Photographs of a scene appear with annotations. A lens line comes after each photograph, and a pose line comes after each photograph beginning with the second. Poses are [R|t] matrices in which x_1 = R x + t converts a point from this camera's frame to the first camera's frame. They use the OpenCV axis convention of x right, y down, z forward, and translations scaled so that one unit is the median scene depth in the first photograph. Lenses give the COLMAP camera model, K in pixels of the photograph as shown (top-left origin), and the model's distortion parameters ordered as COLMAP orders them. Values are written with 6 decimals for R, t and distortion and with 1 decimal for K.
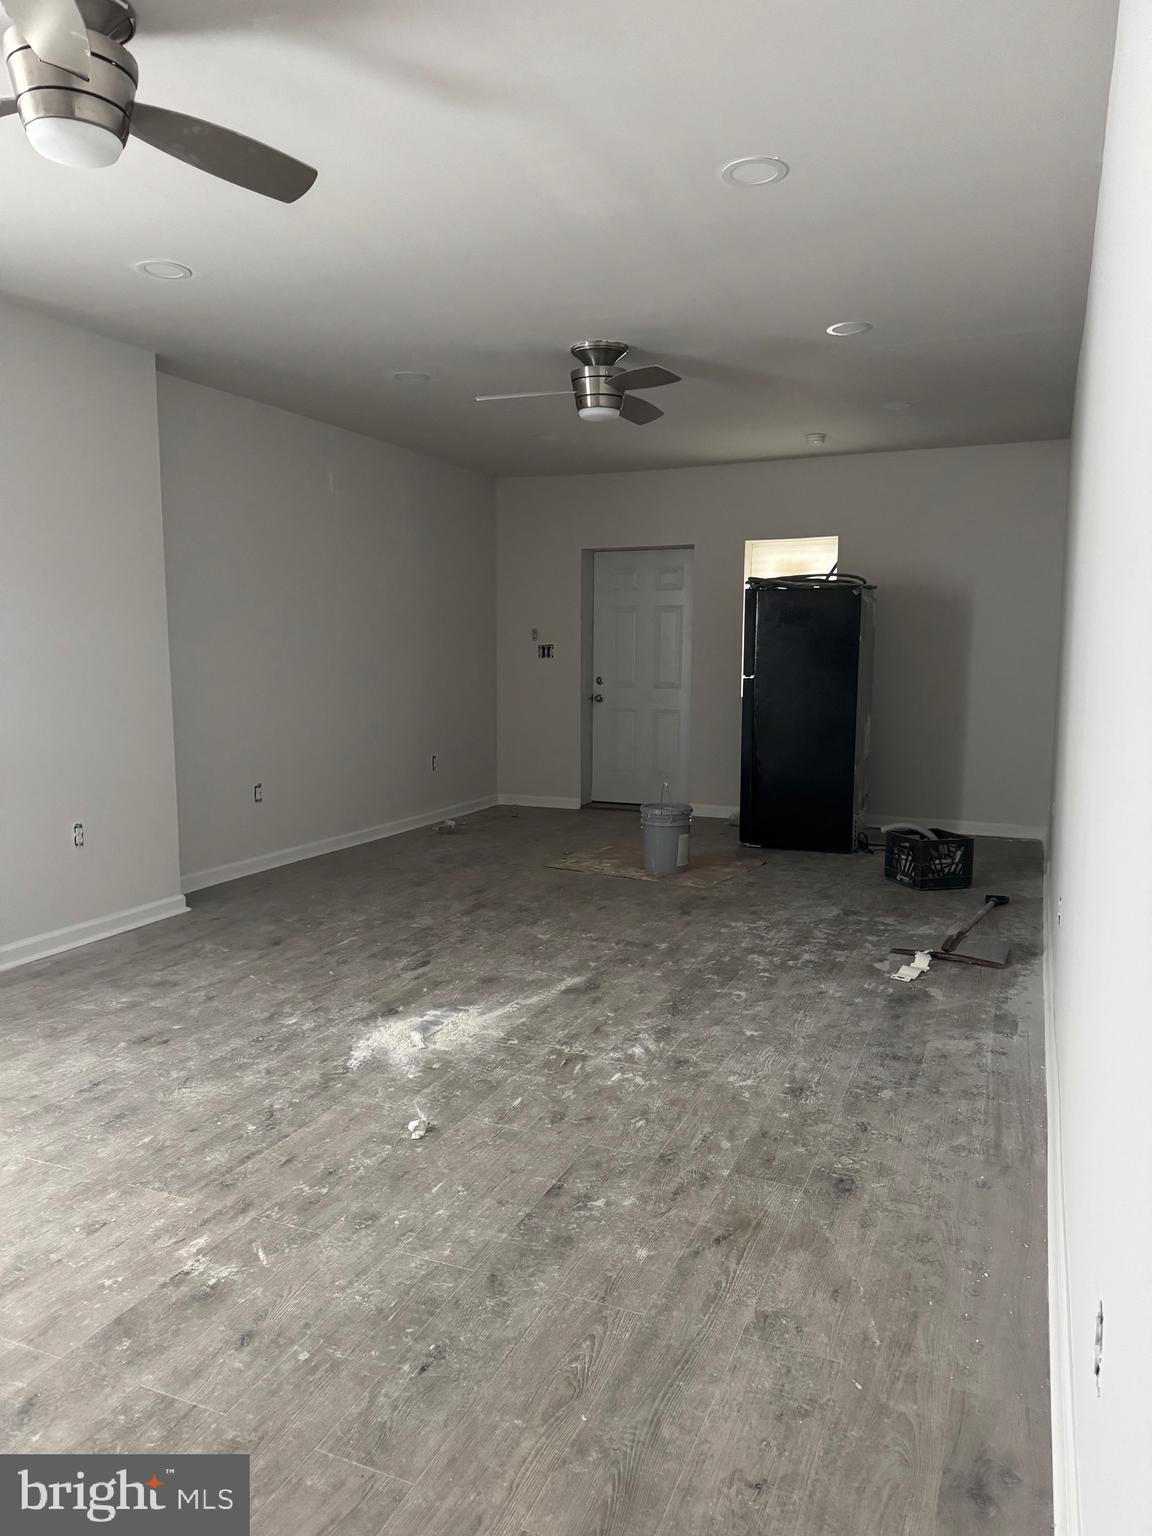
lens RADIAL K [[1065.4, 0, 576.0], [0, 1065.4, 768.0], [0, 0, 1]] dist [0.159322, -0.318661]
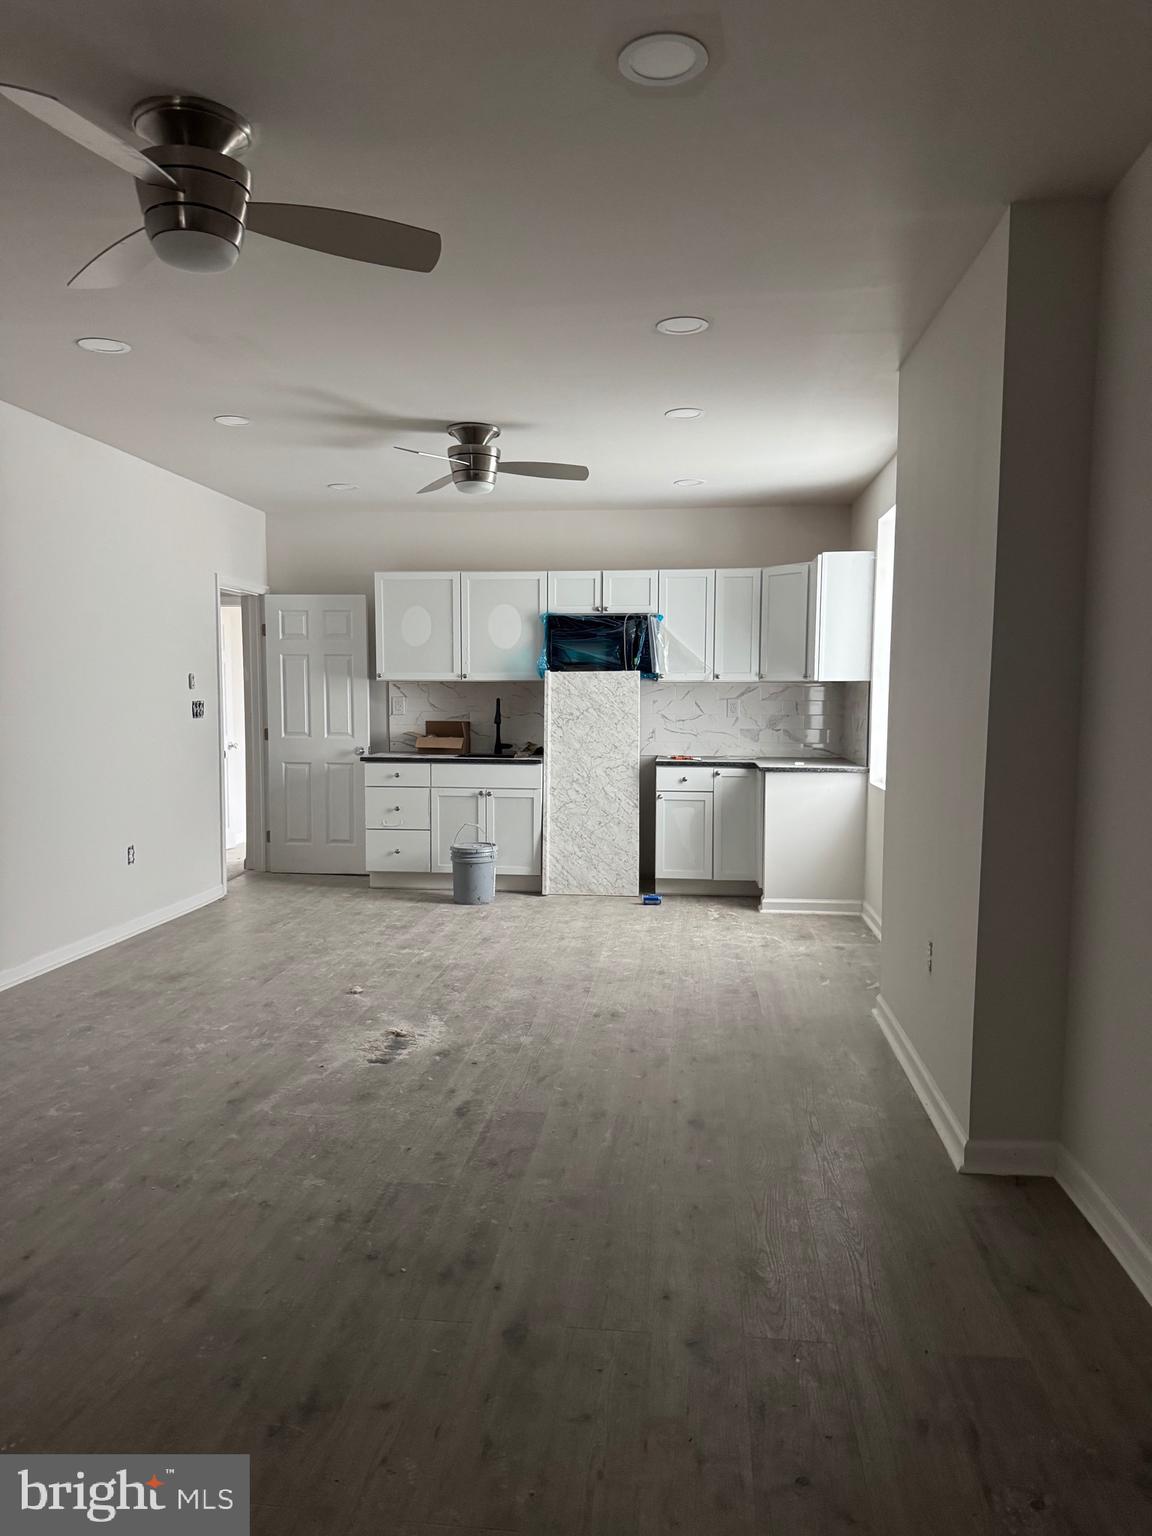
lens RADIAL K [[1065.4, 0, 576.0], [0, 1065.4, 768.0], [0, 0, 1]] dist [0.159322, -0.318661]
pose [[-0.958151, 0.013087, -0.285965, 0.000160], [-0.038901, 0.983735, 0.175361, -0.258659], [0.283609, 0.179147, -0.942058, 2.173725]]
